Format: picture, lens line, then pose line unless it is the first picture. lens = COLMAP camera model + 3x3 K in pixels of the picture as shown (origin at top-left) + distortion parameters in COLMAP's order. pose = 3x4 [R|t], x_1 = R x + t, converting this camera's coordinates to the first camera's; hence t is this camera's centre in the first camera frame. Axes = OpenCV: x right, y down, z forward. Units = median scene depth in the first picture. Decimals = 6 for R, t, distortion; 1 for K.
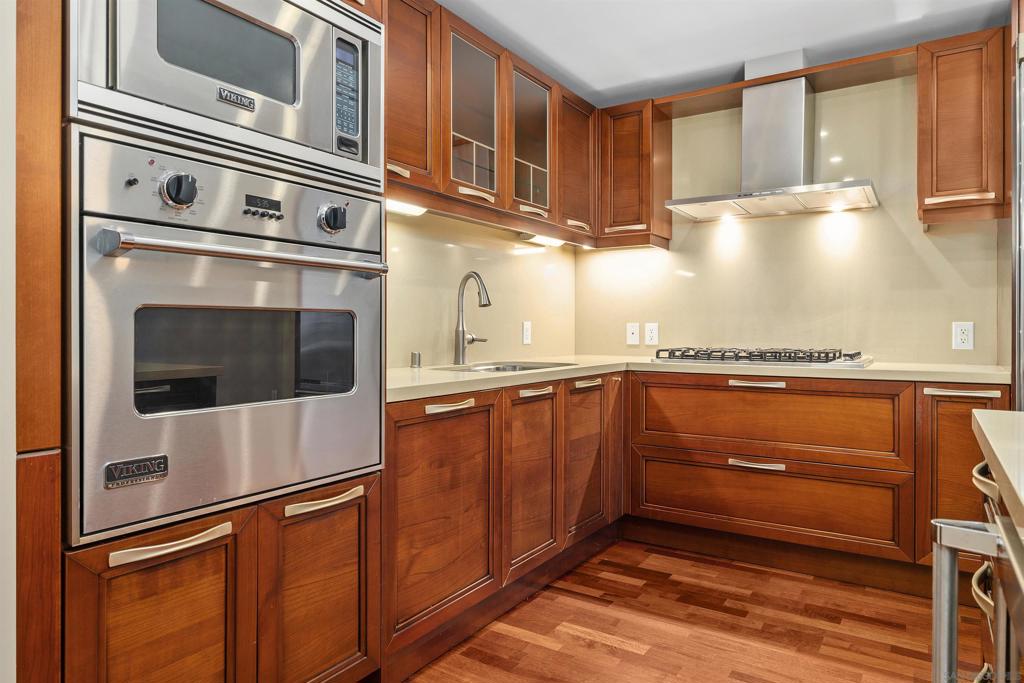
lens RADIAL K [[637.8, 0, 517.9], [0, 637.8, 332.6], [0, 0, 1]] dist [-0.008205, 0.002441]
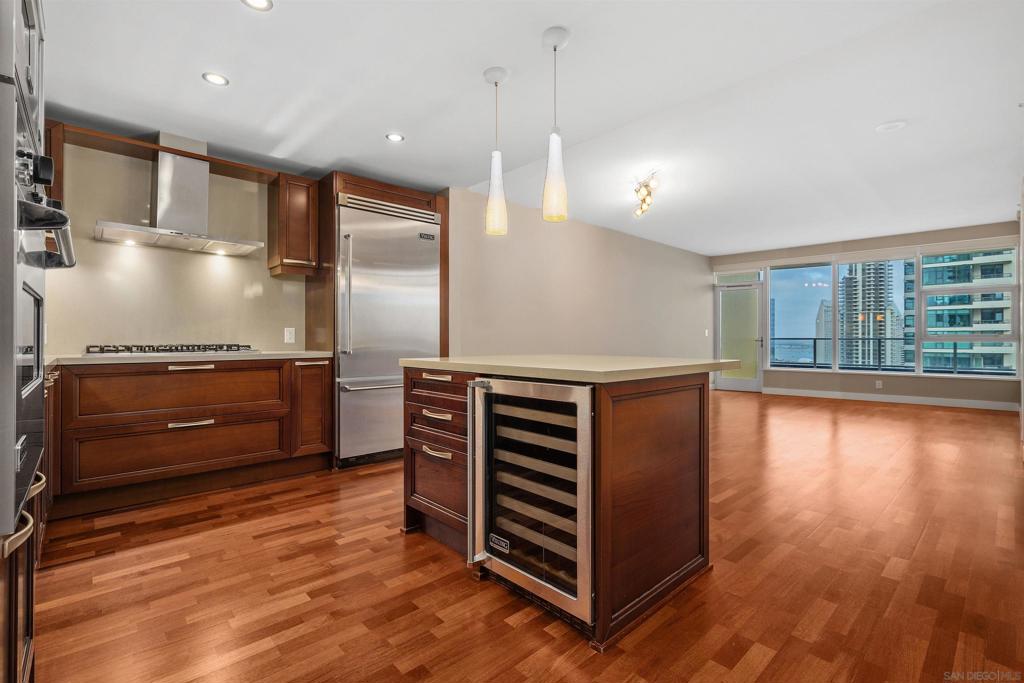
lens RADIAL K [[464.8, 0, 513.1], [0, 464.8, 337.1], [0, 0, 1]] dist [-0.000150, -0.000485]
pose [[0.247583, 0.002328, 0.968864, -0.499610], [0.003832, 0.999987, -0.003382, 0.019694], [-0.968859, 0.004550, 0.247571, 0.040133]]
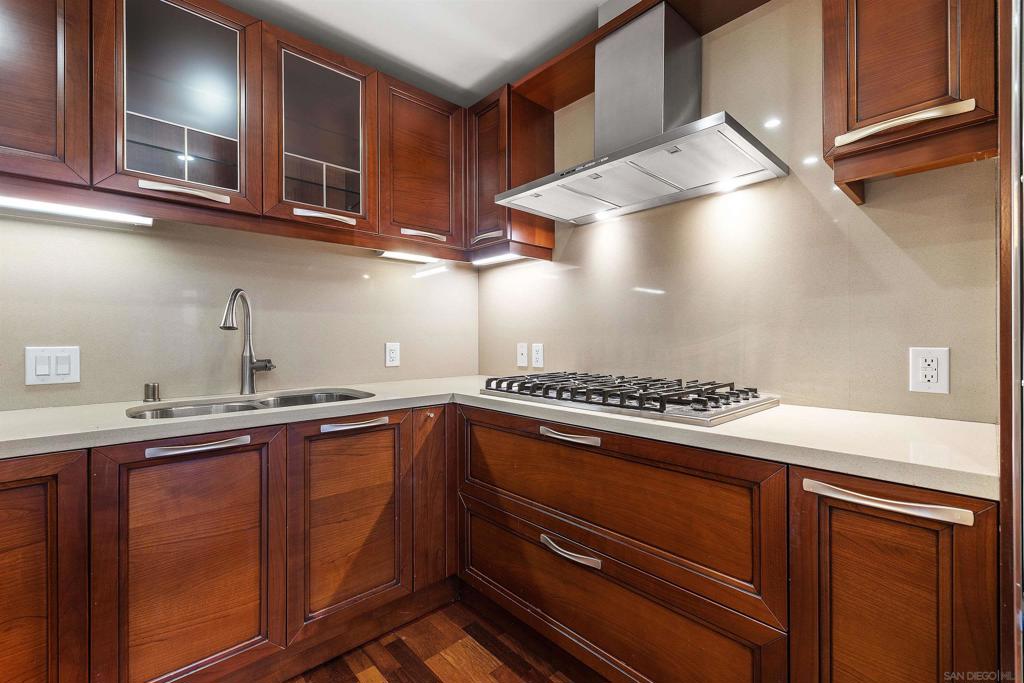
lens RADIAL K [[439.0, 0, 514.8], [0, 439.0, 337.9], [0, 0, 1]] dist [0.003959, -0.000018]
pose [[0.968720, -0.004448, -0.248118, 0.473653], [0.002829, 0.999972, -0.006884, -0.026008], [0.248142, 0.005967, 0.968705, 0.558293]]
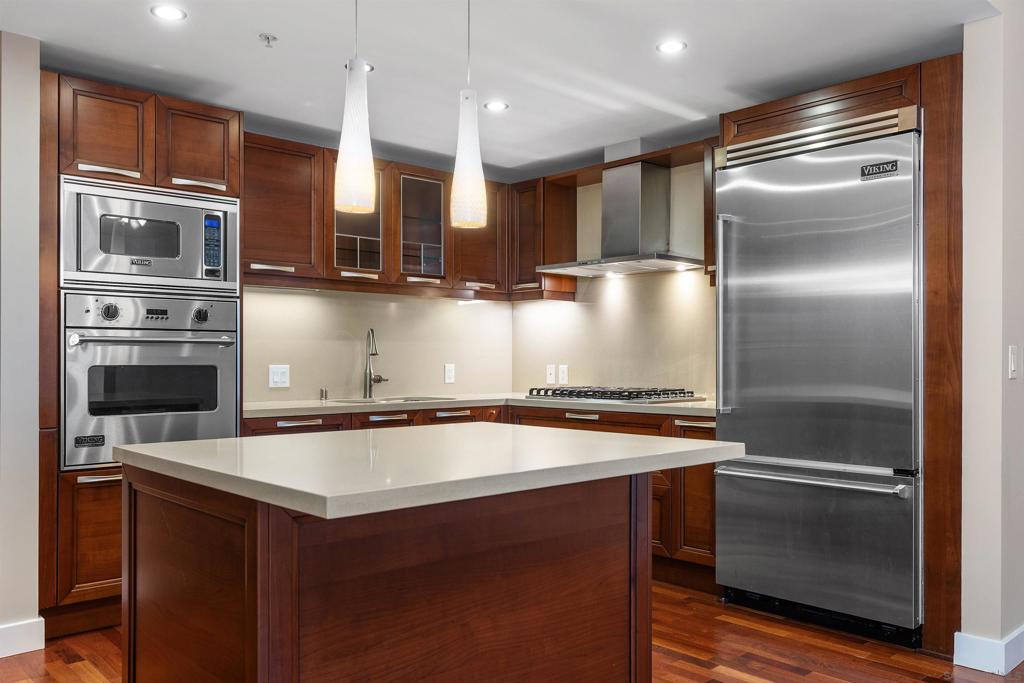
lens RADIAL K [[815.3, 0, 524.6], [0, 815.3, 363.3], [0, 0, 1]] dist [-0.013664, 0.010601]
pose [[0.972523, 0.000348, -0.232807, 0.689211], [-0.000860, 0.999997, -0.002098, -0.021741], [0.232805, 0.002240, 0.972521, -0.629957]]
